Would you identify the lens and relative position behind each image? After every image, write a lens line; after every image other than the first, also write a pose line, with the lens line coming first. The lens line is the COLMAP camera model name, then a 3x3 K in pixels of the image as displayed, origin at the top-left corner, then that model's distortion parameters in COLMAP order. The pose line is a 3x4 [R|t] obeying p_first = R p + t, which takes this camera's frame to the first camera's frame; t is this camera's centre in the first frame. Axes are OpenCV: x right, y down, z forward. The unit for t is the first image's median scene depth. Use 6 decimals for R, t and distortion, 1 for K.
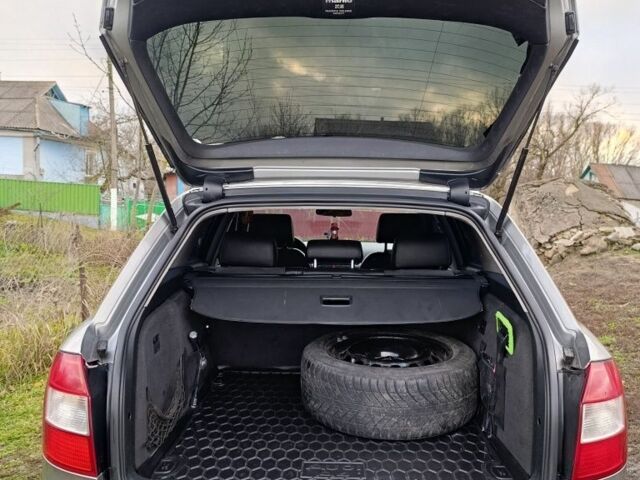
lens RADIAL K [[579.5, 0, 290.7], [0, 579.5, 240.8], [0, 0, 1]] dist [-0.001129, -0.017042]
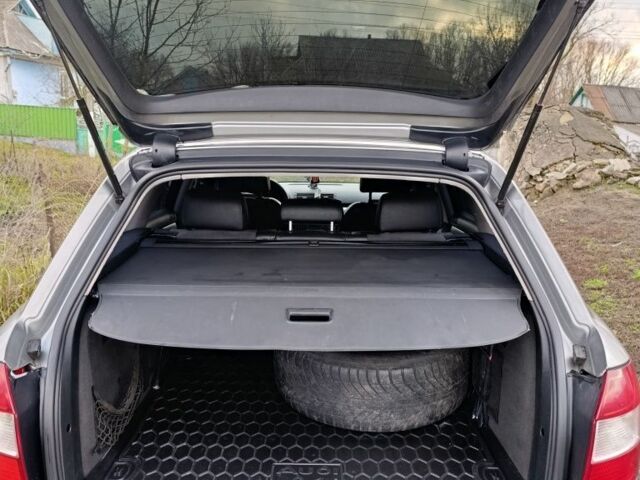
lens RADIAL K [[579.5, 0, 290.7], [0, 579.5, 240.8], [0, 0, 1]] dist [-0.001129, -0.017042]
pose [[0.999660, -0.011211, 0.023541, 0.027485], [0.007939, 0.990844, 0.134777, -0.070438], [-0.024837, -0.134544, 0.990596, 0.146390]]
